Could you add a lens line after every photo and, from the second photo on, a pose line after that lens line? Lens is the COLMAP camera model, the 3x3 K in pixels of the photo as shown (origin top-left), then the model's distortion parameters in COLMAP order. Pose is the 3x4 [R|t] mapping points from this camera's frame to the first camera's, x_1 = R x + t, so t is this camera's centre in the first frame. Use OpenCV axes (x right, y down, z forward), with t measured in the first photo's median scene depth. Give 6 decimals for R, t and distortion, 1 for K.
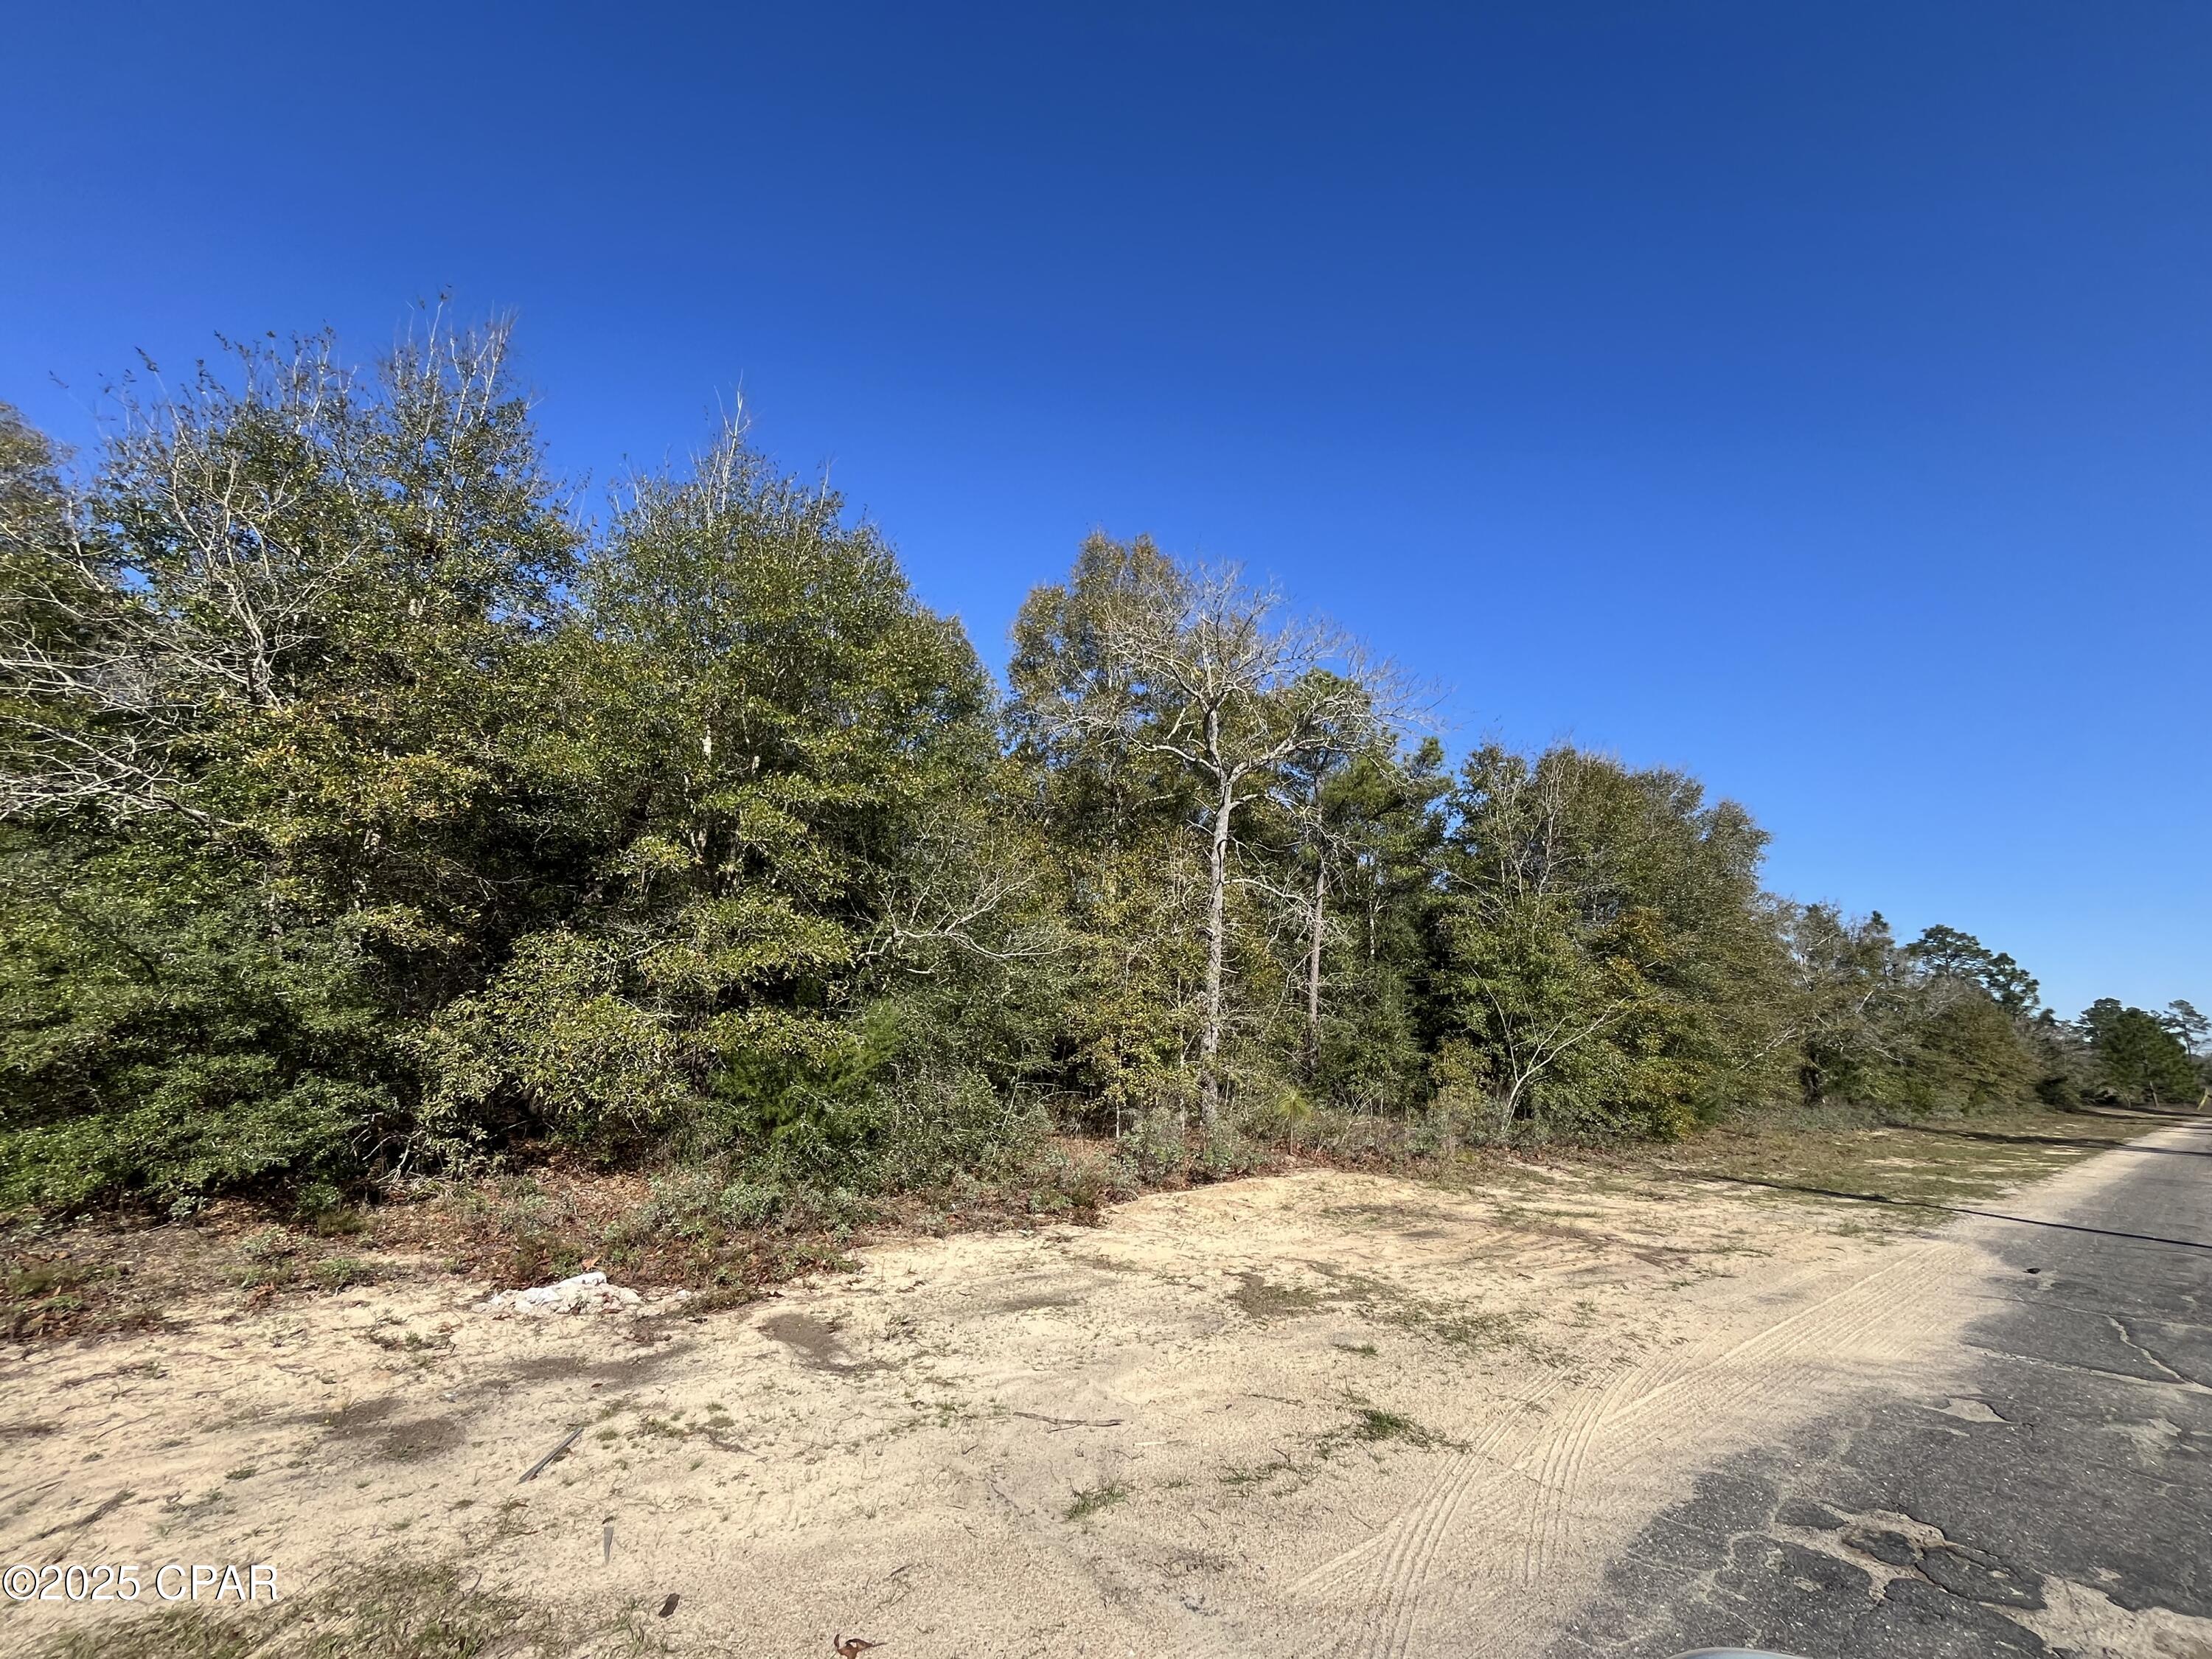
lens RADIAL K [[901.7, 0, 1106.0], [0, 901.7, 829.5], [0, 0, 1]] dist [-0.002251, 0.000530]
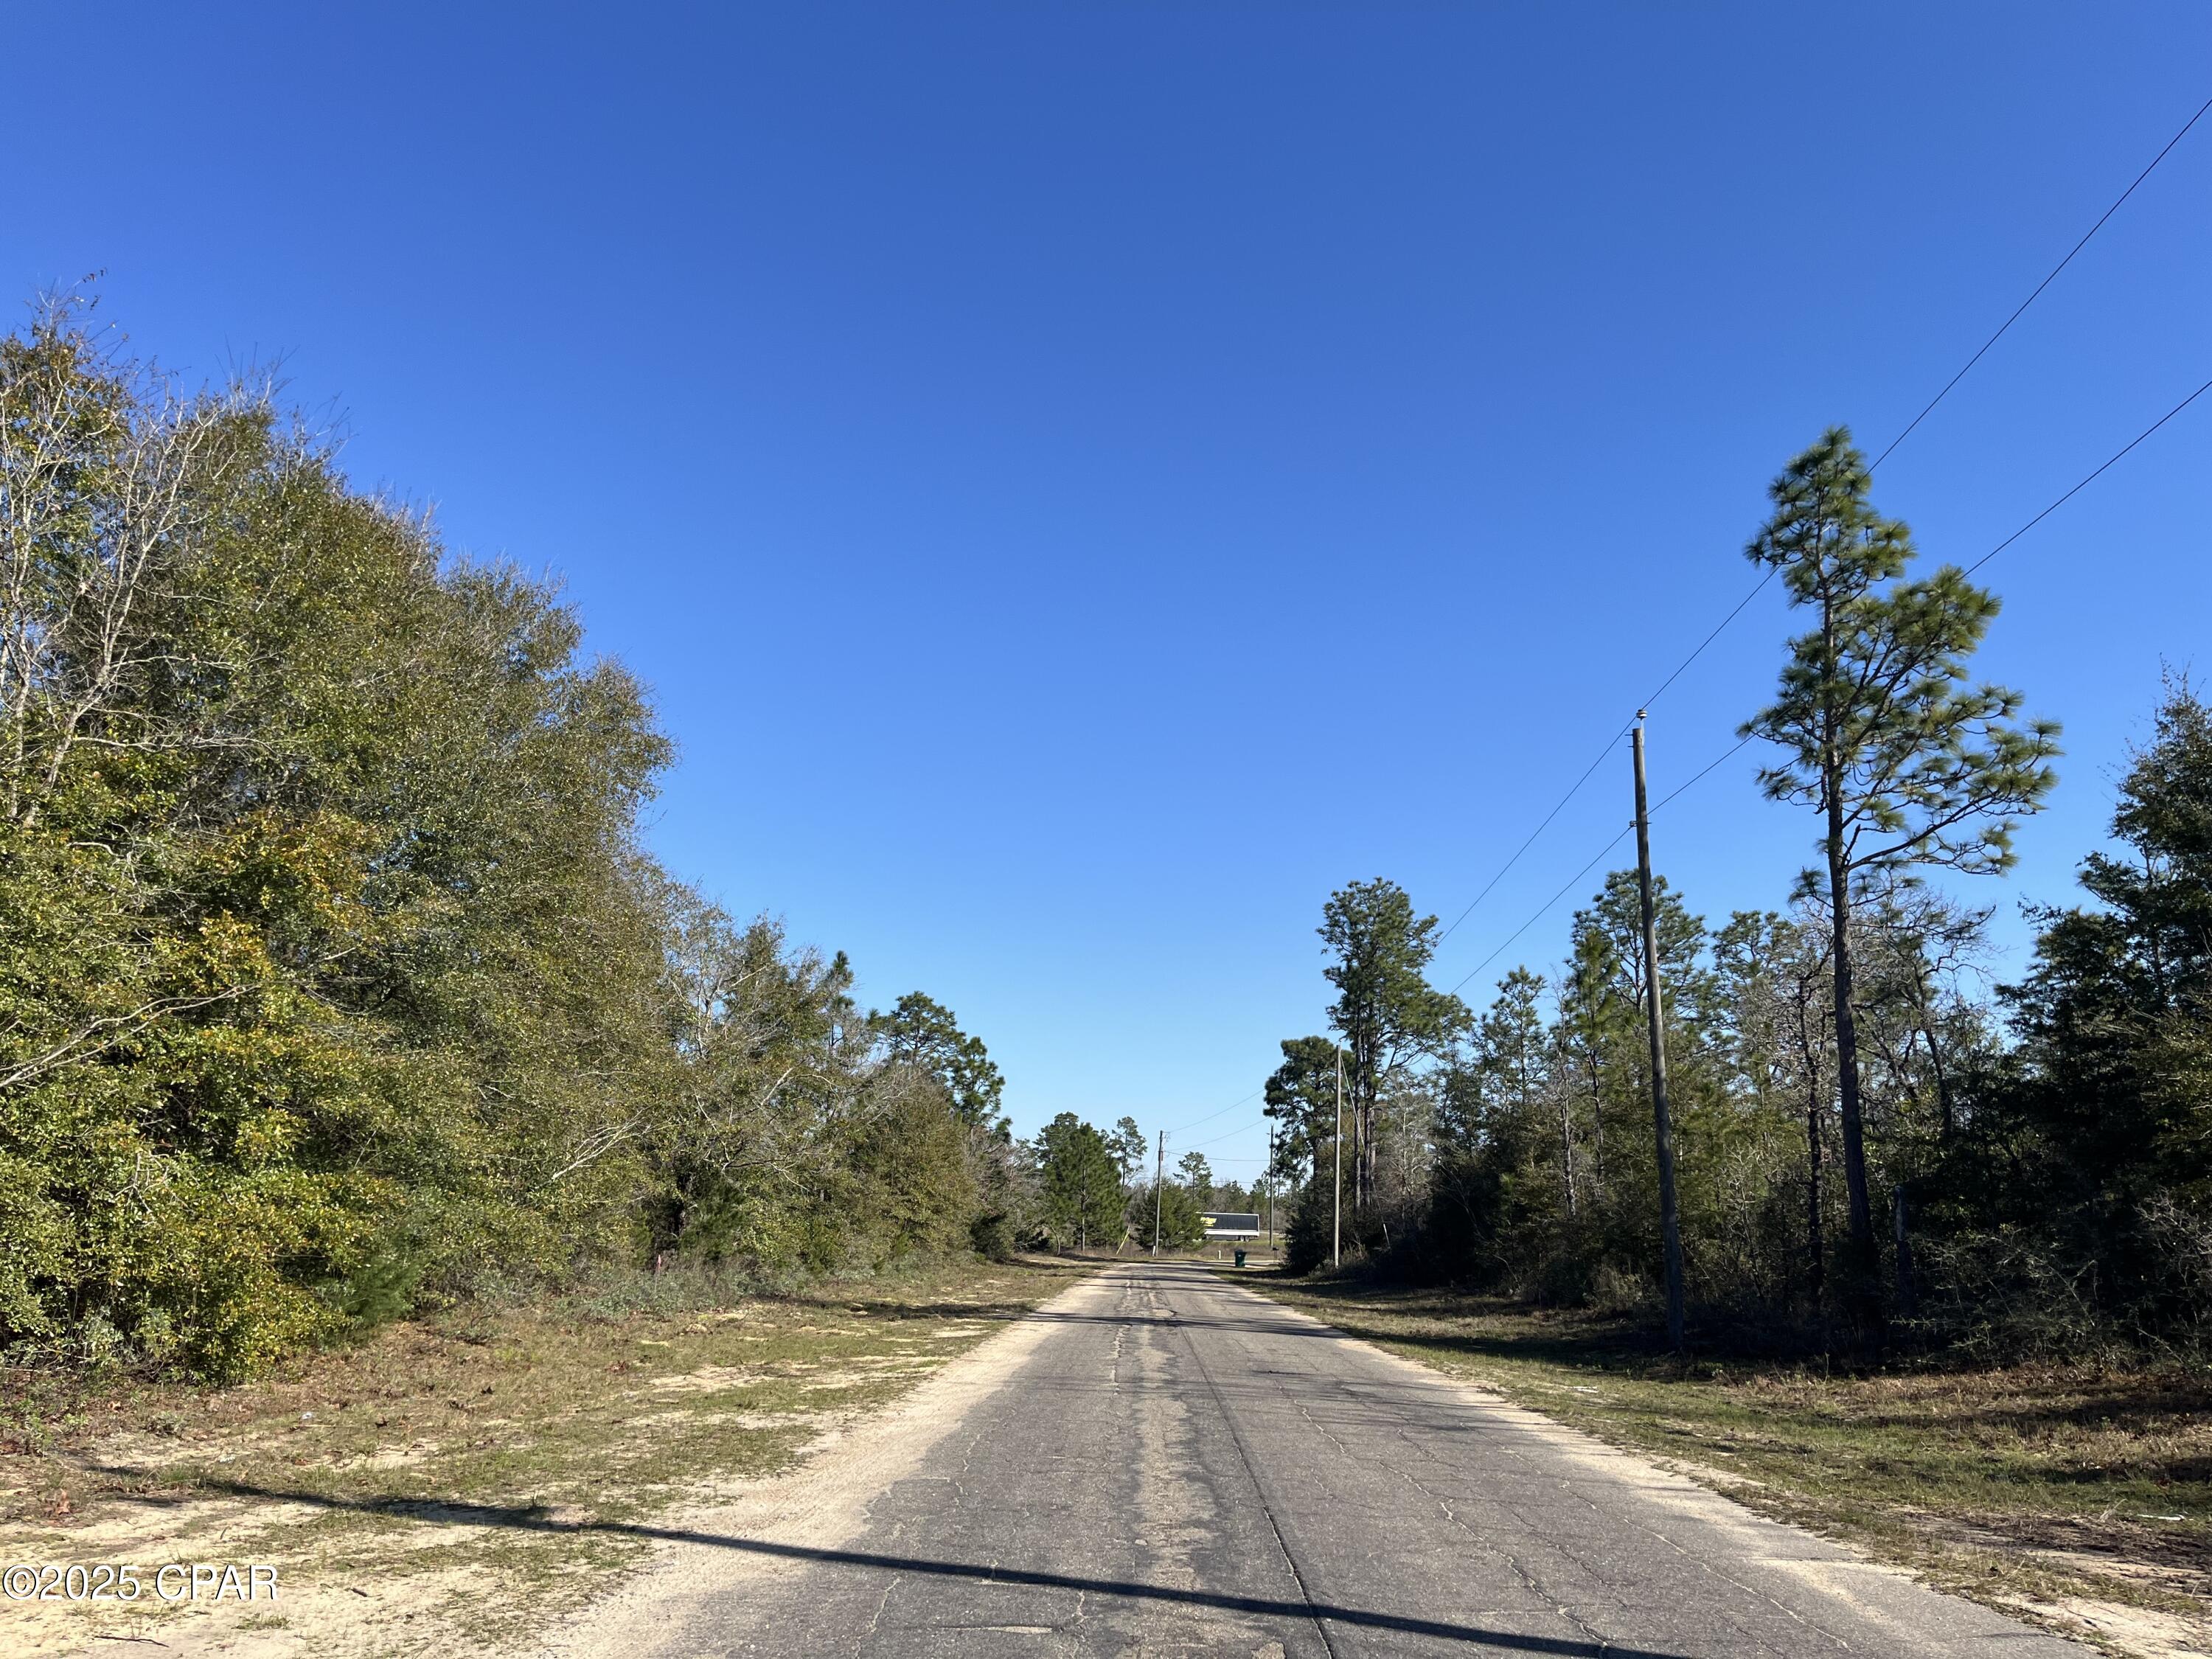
lens RADIAL K [[1674.3, 0, 1106.0], [0, 1674.3, 829.5], [0, 0, 1]] dist [0.098827, -0.137708]
pose [[0.657698, 0.158199, 0.736482, 0.152659], [-0.185376, 0.981623, -0.045310, 0.037894], [-0.730116, -0.106725, 0.674938, 0.125522]]
